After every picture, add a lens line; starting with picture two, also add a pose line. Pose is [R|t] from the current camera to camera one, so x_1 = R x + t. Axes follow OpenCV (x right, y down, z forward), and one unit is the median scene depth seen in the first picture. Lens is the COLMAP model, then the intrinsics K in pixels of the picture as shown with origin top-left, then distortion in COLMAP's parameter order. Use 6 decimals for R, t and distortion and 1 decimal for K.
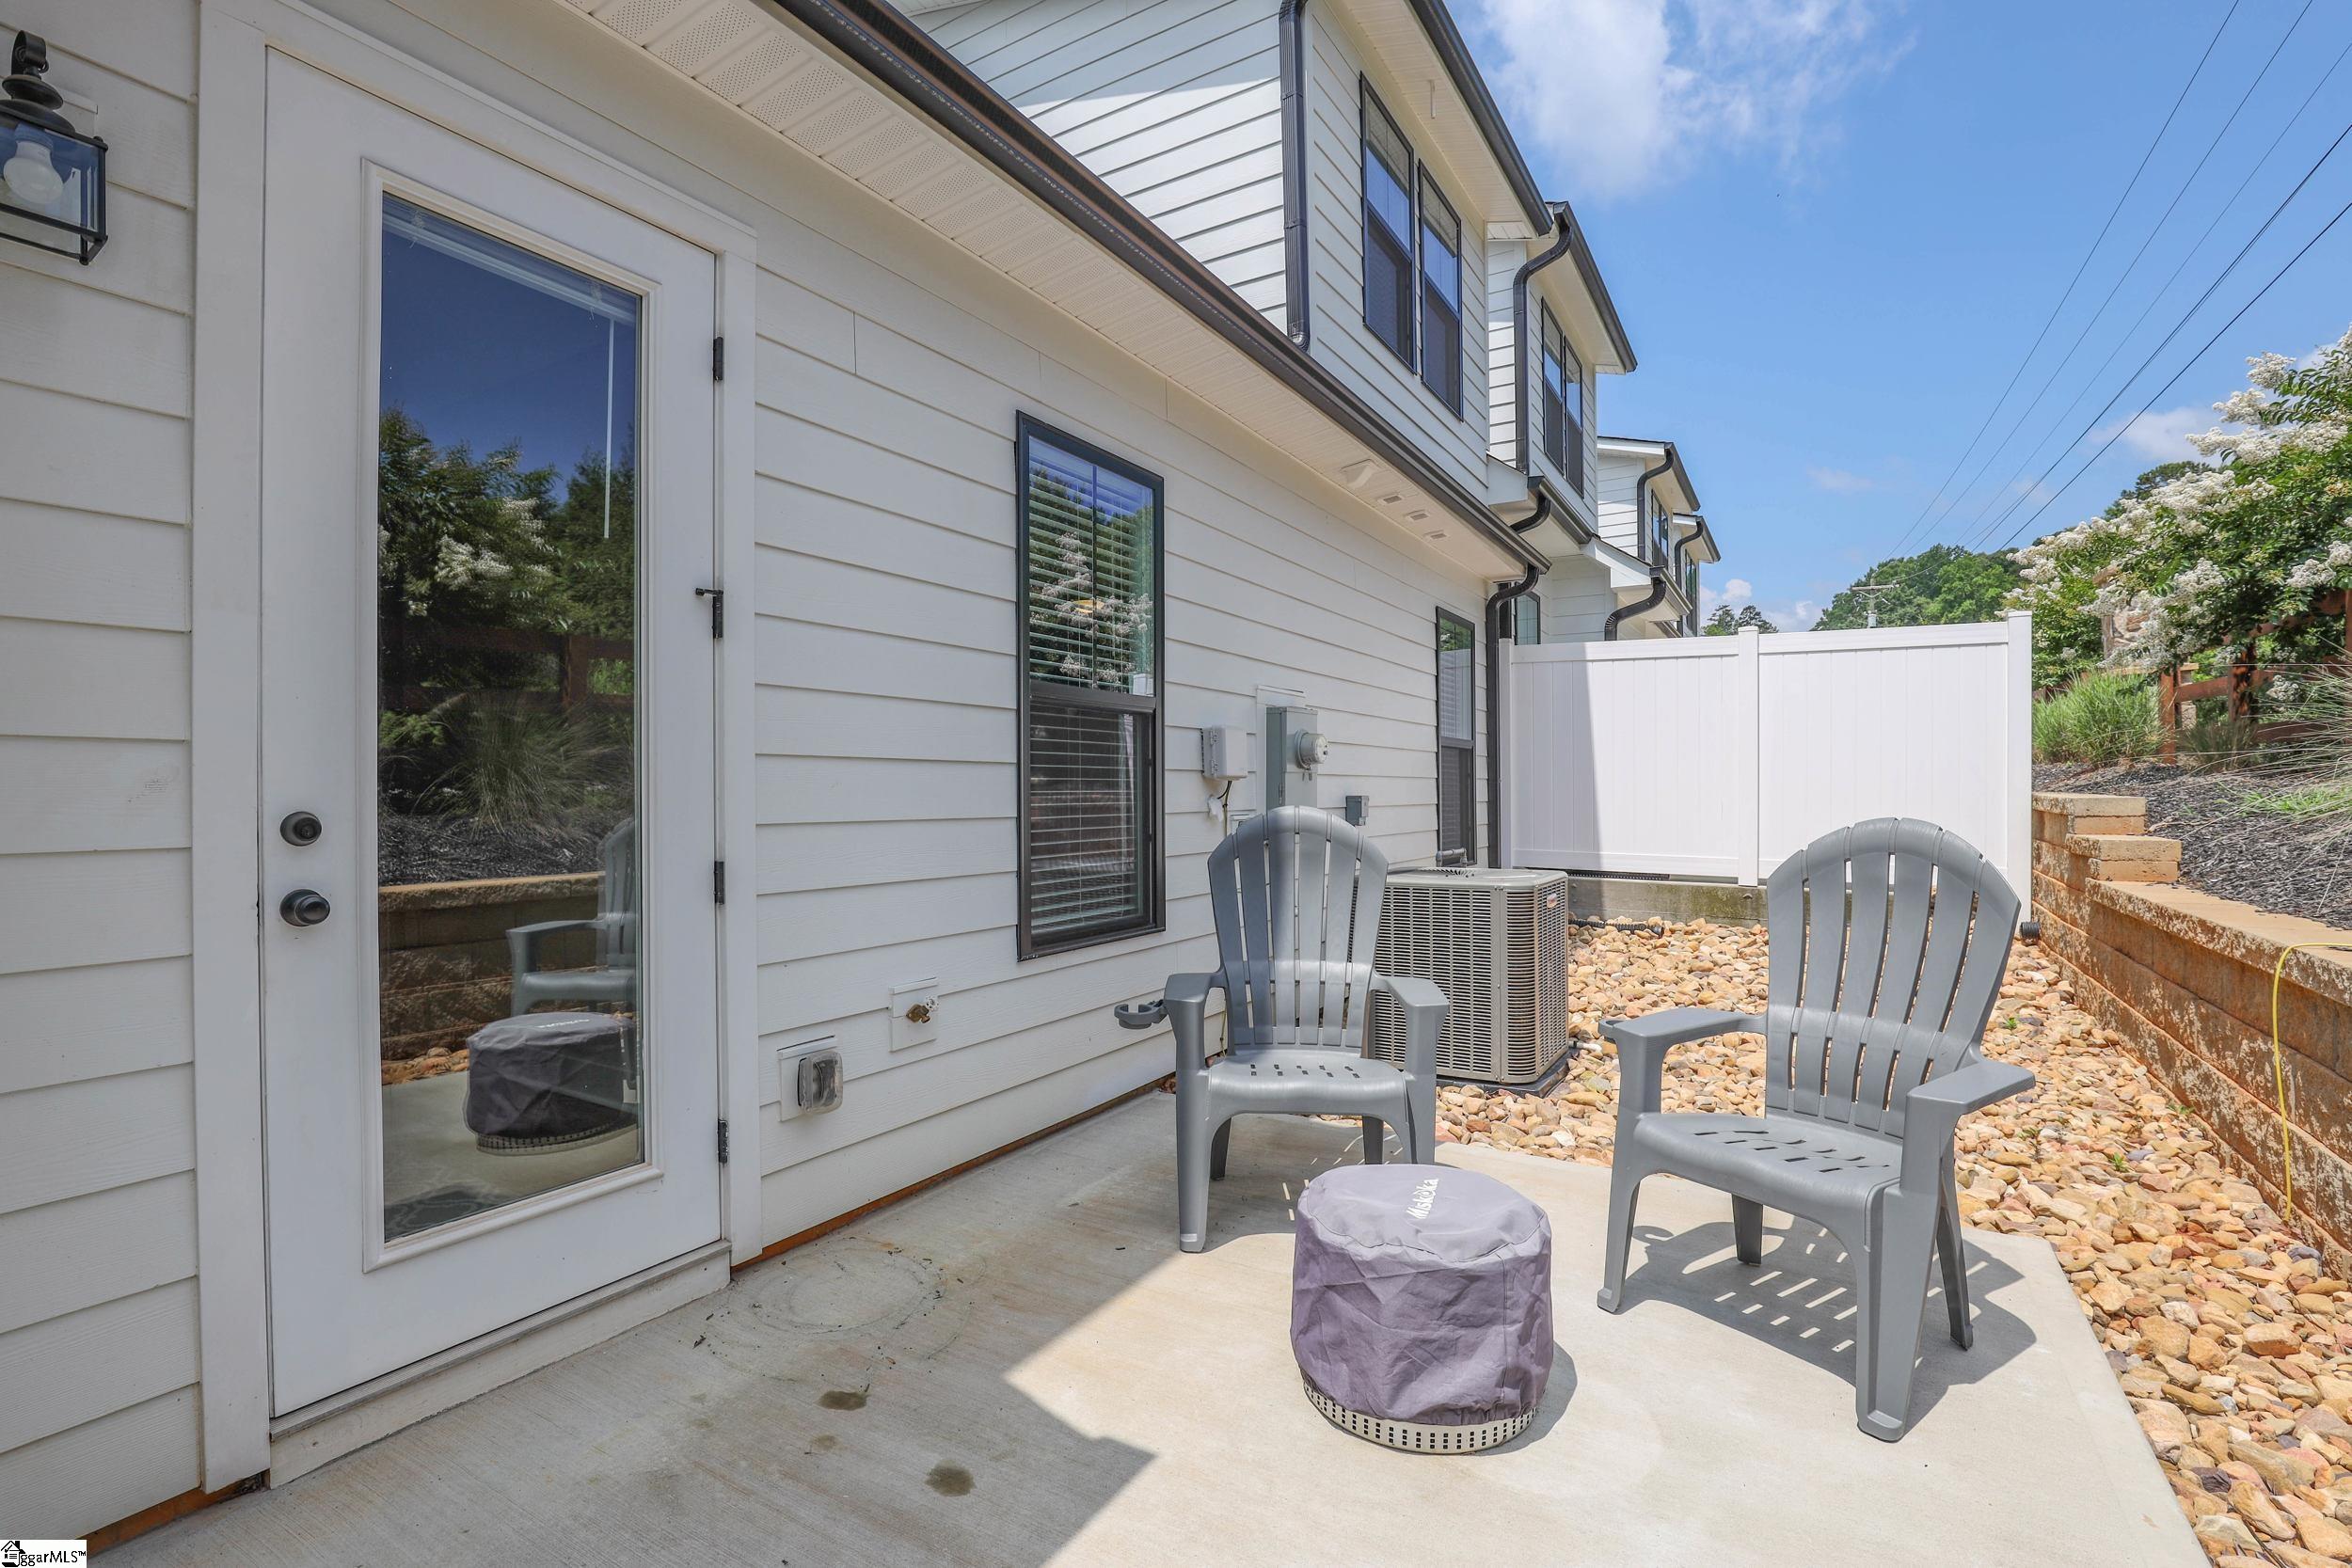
lens RADIAL K [[1083.0, 0, 1169.8], [0, 1083.0, 783.6], [0, 0, 1]] dist [-0.034143, 0.005548]
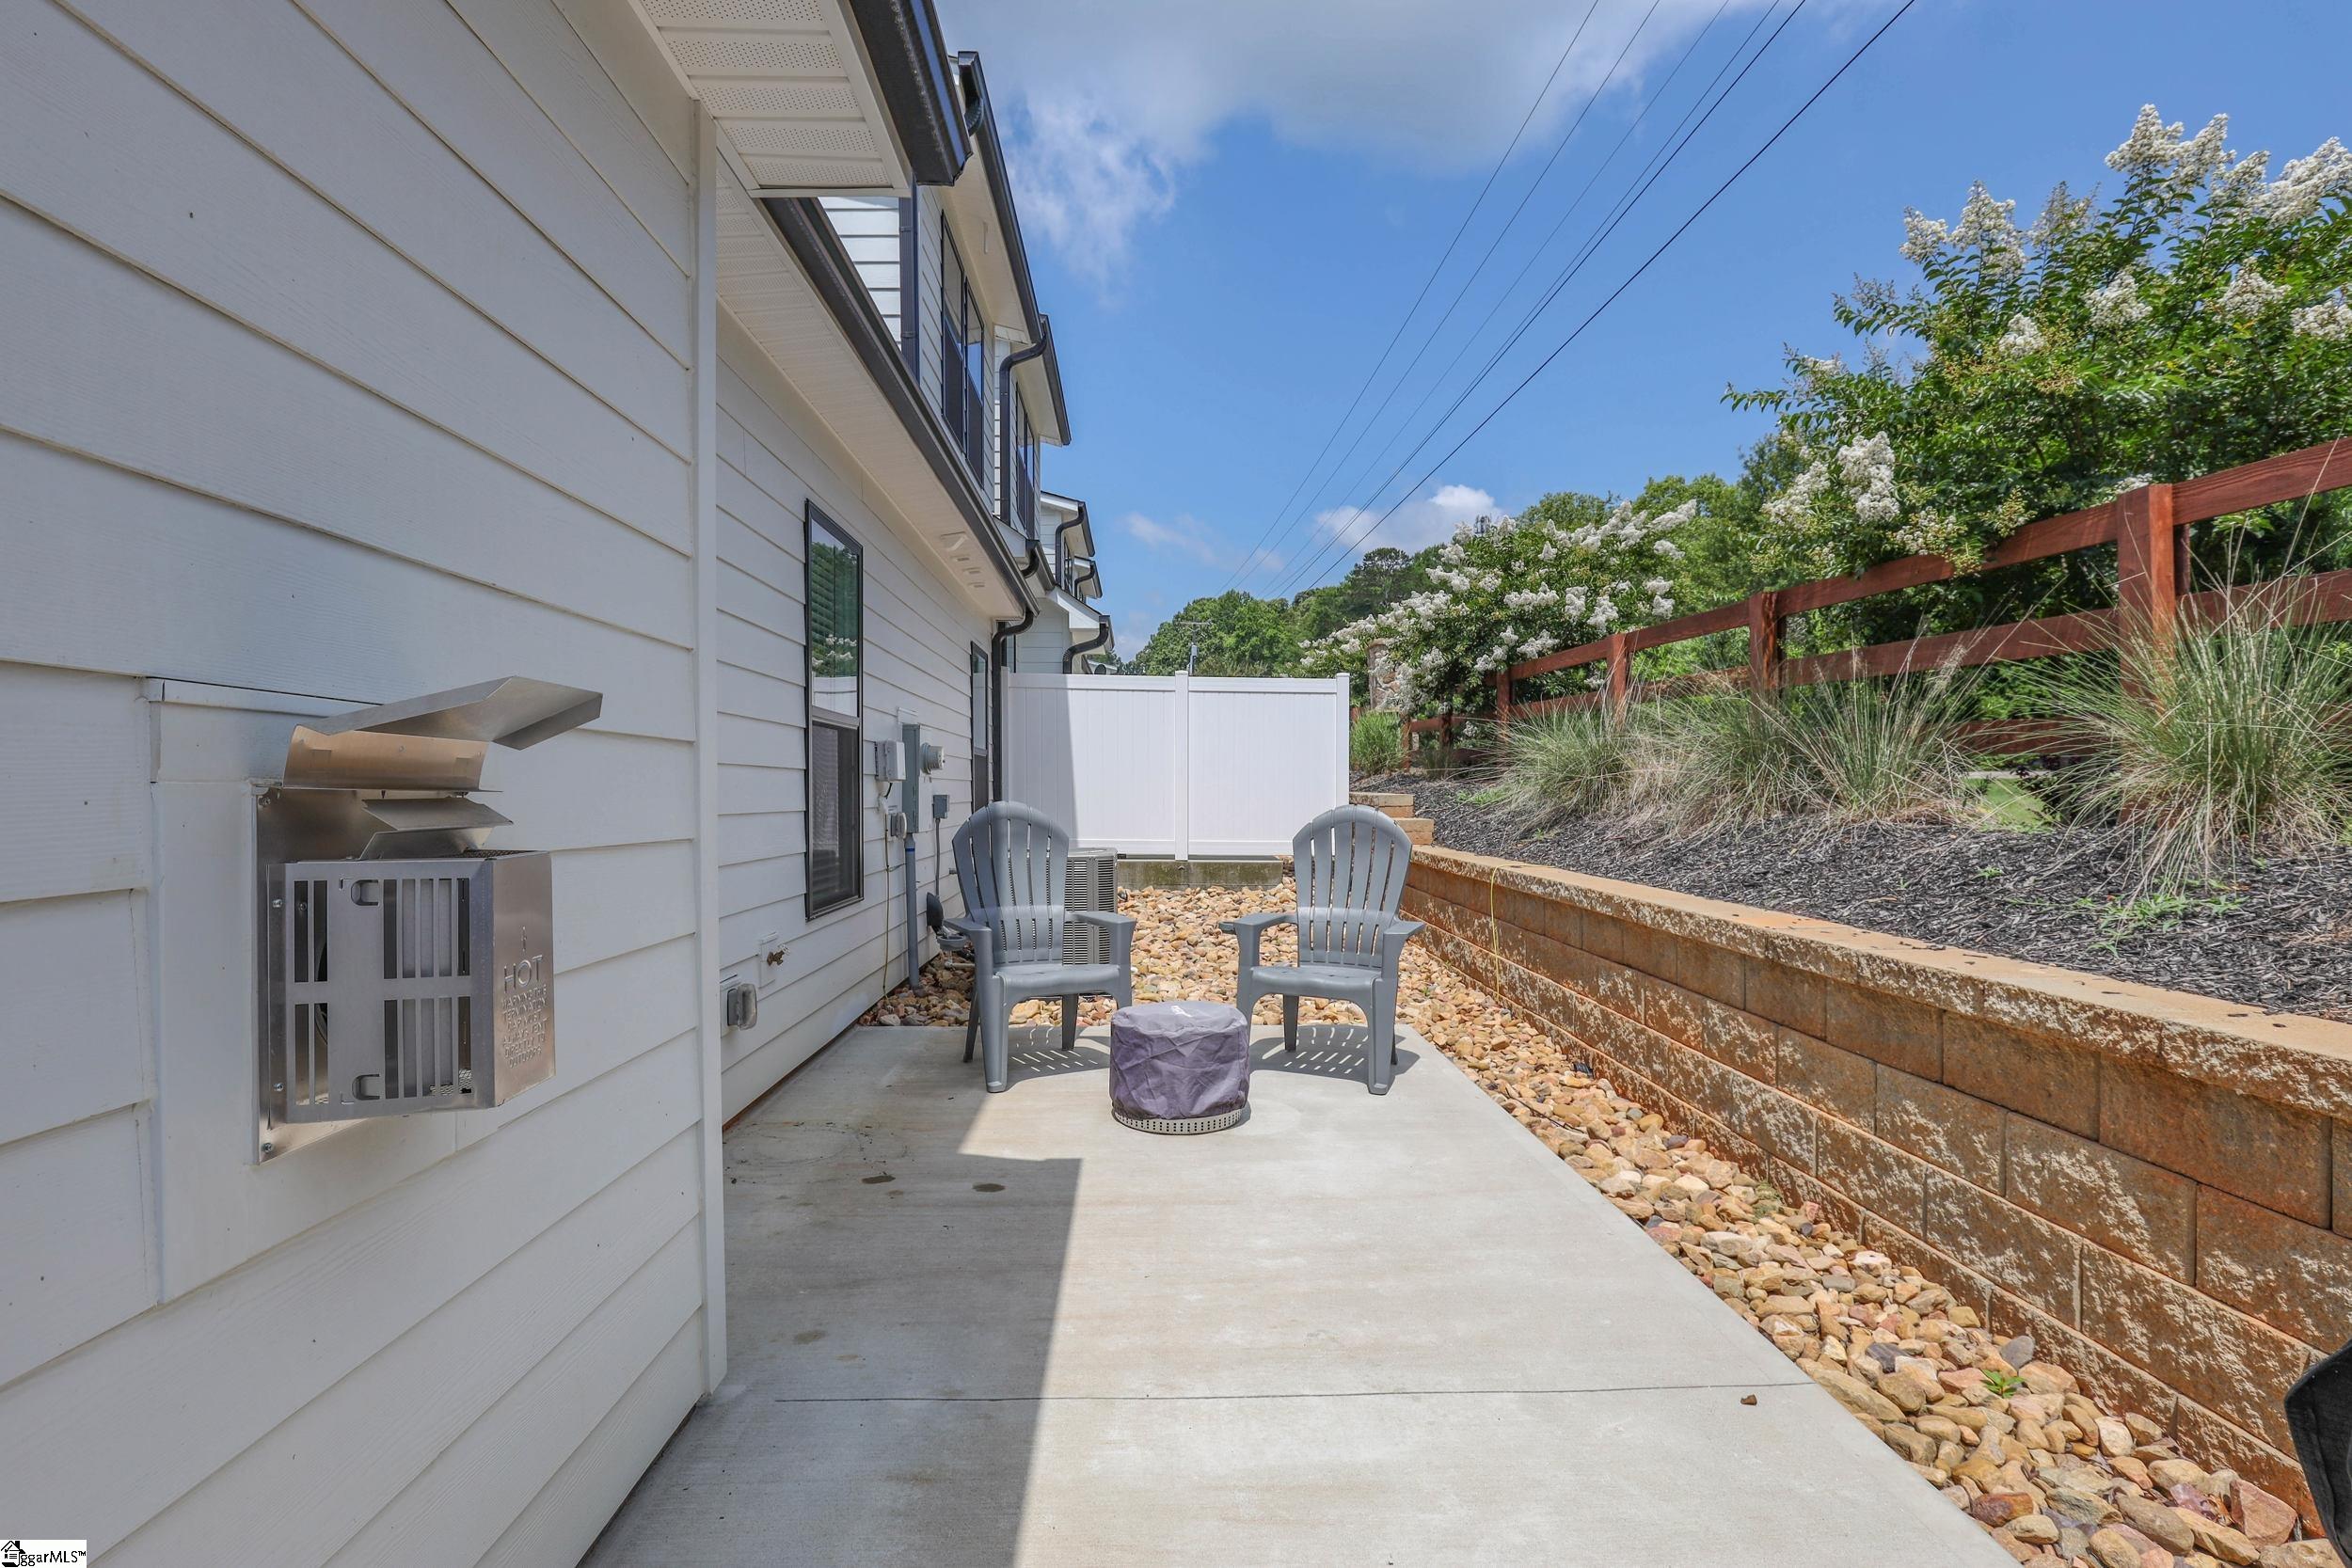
lens RADIAL K [[1083.0, 0, 1174.0], [0, 1083.0, 786.9], [0, 0, 1]] dist [-0.034143, 0.005548]
pose [[0.839867, 0.000560, 0.542791, -0.452553], [-0.001411, 0.999998, 0.001152, -0.000233], [-0.542790, -0.001734, 0.839867, -0.317262]]
